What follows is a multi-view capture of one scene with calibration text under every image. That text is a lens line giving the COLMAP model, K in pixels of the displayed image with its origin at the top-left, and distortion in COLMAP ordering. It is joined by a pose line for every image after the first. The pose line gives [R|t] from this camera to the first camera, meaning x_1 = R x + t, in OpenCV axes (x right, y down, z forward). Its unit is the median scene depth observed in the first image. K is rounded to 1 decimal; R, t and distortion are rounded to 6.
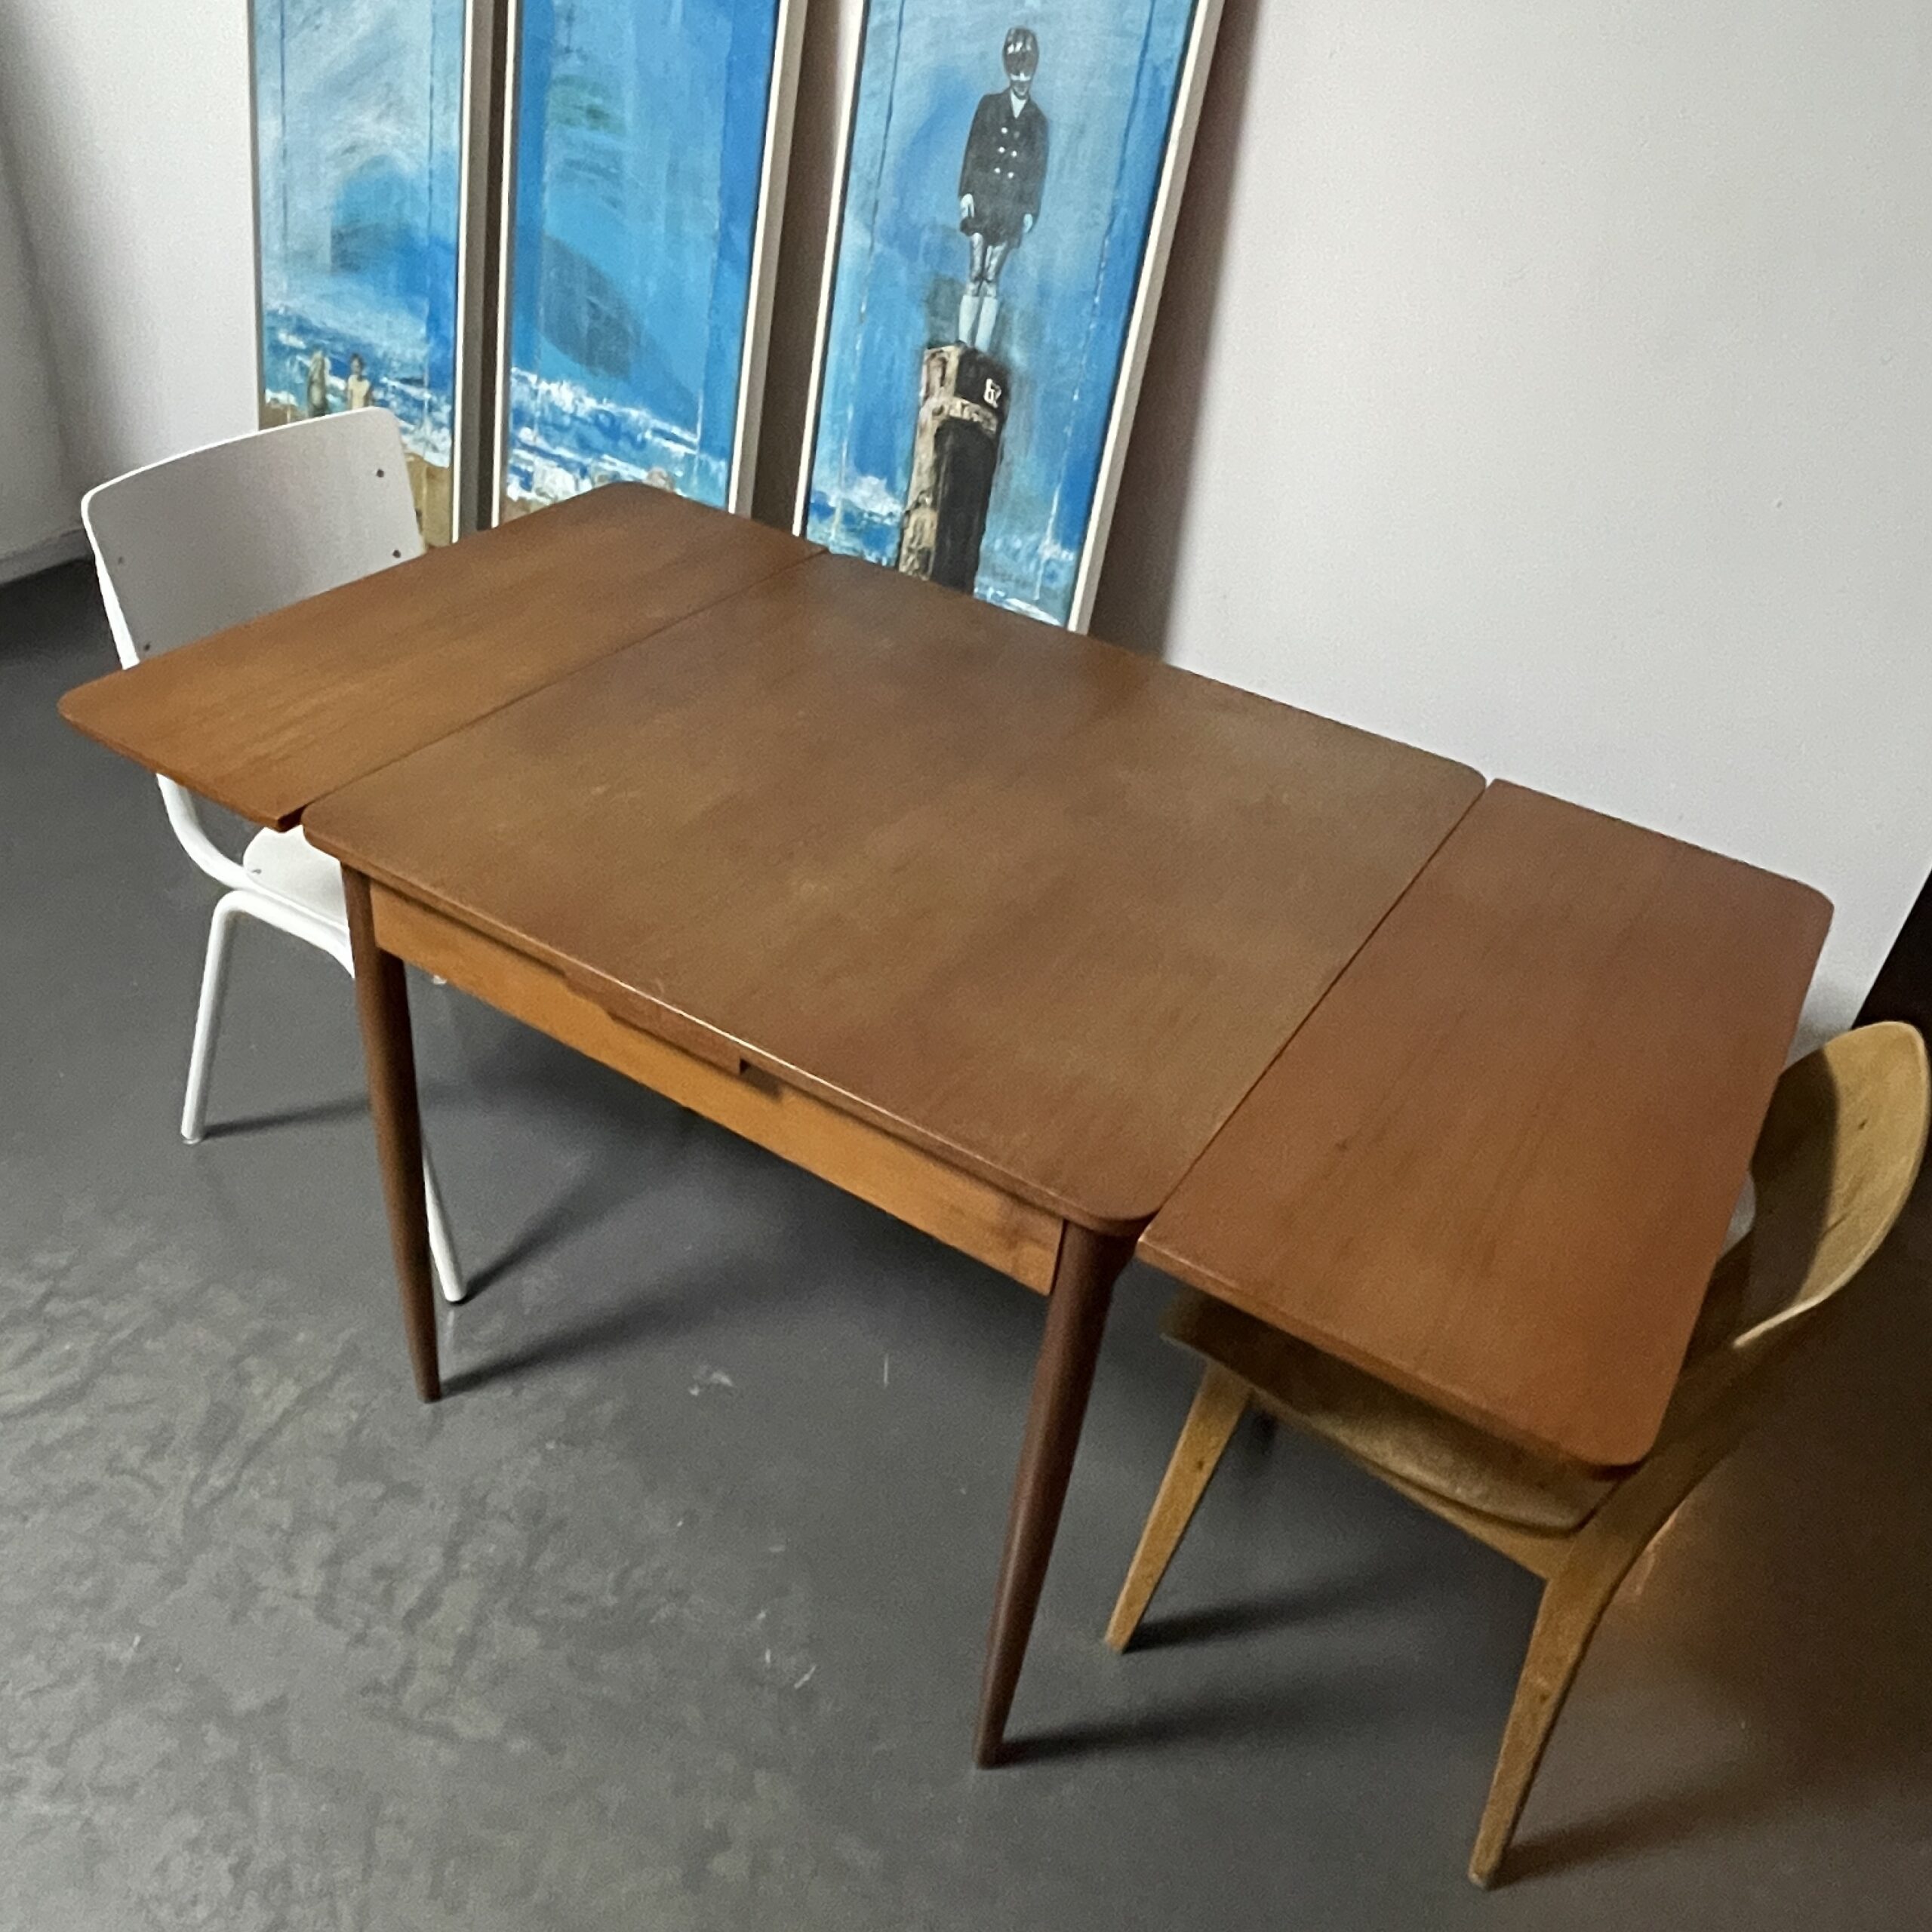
lens RADIAL K [[1696.4, 0, 955.6], [0, 1696.4, 952.7], [0, 0, 1]] dist [0.009700, -0.033416]
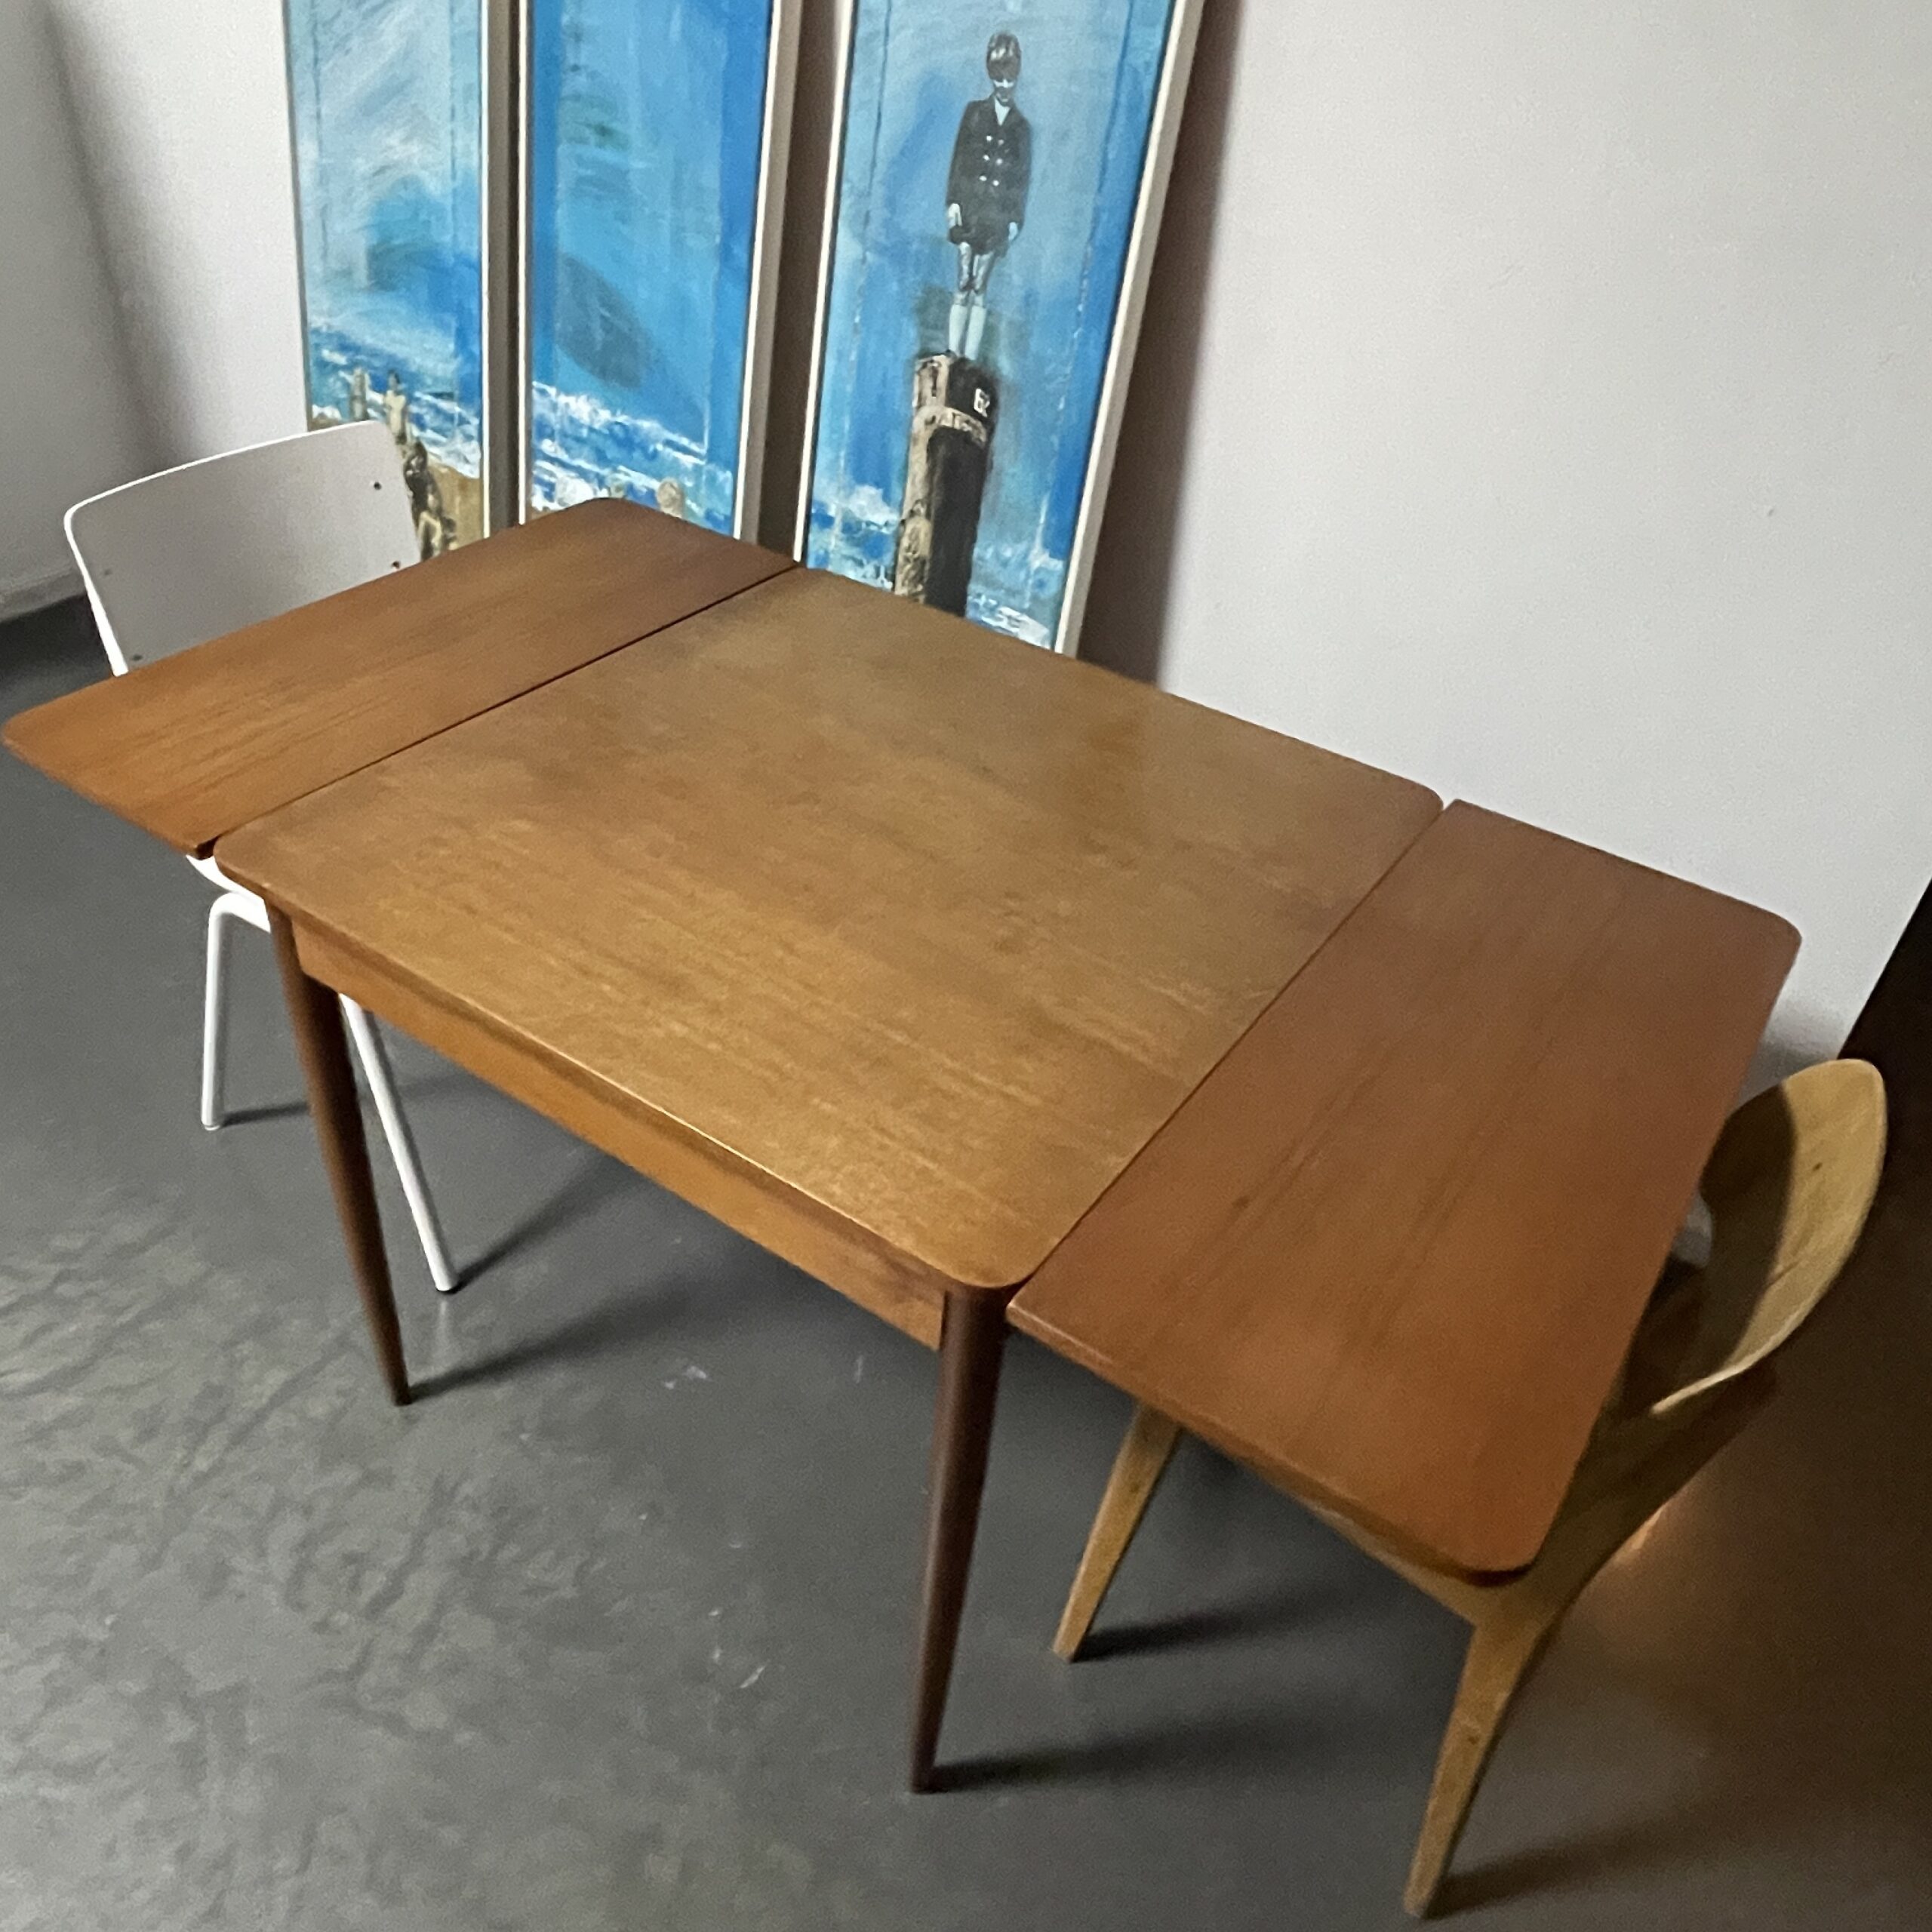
lens RADIAL K [[1577.8, 0, 964.3], [0, 1577.8, 962.4], [0, 0, 1]] dist [0.009858, -0.038289]
pose [[0.998489, 0.012067, -0.053605, 0.064570], [-0.010940, 0.999714, 0.021258, -0.017297], [0.053846, -0.020640, 0.998336, 0.056968]]
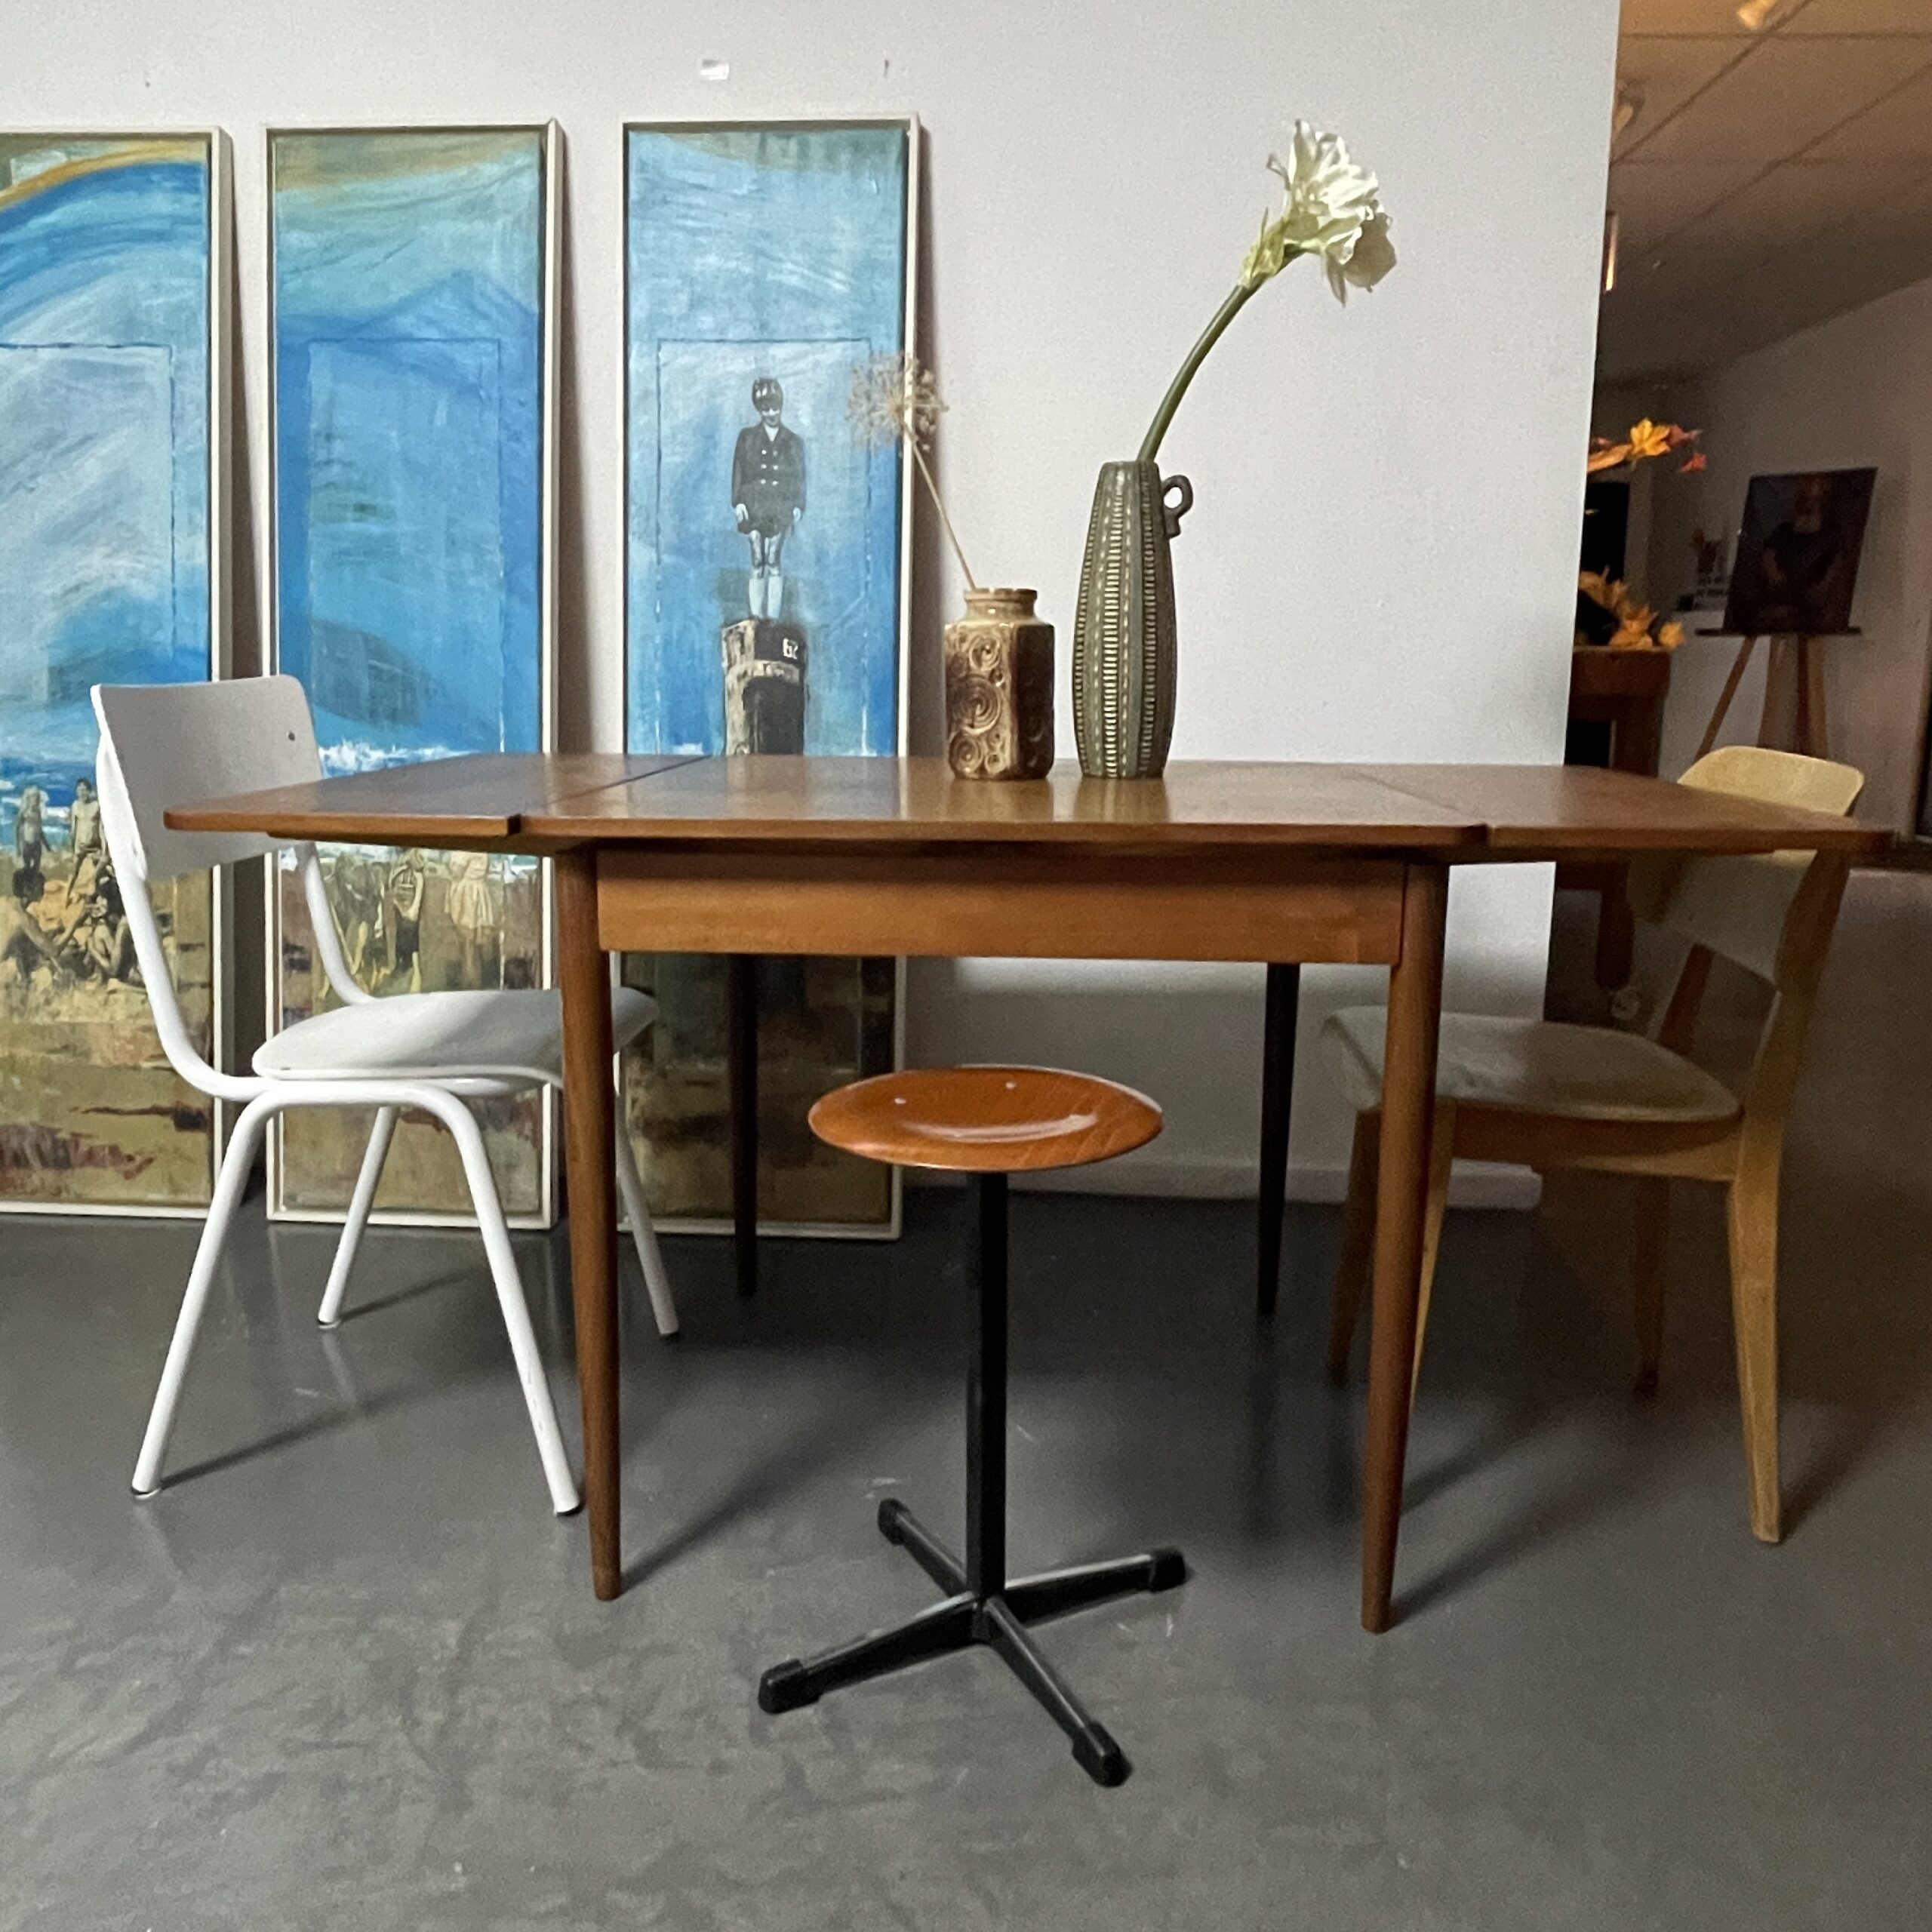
lens RADIAL K [[1577.8, 0, 975.8], [0, 1577.8, 950.5], [0, 0, 1]] dist [0.009858, -0.038289]
pose [[0.877663, -0.174864, 0.446240, -0.395593], [0.337656, 0.886368, -0.316767, 0.258203], [-0.340142, 0.428690, 0.836976, 0.102784]]
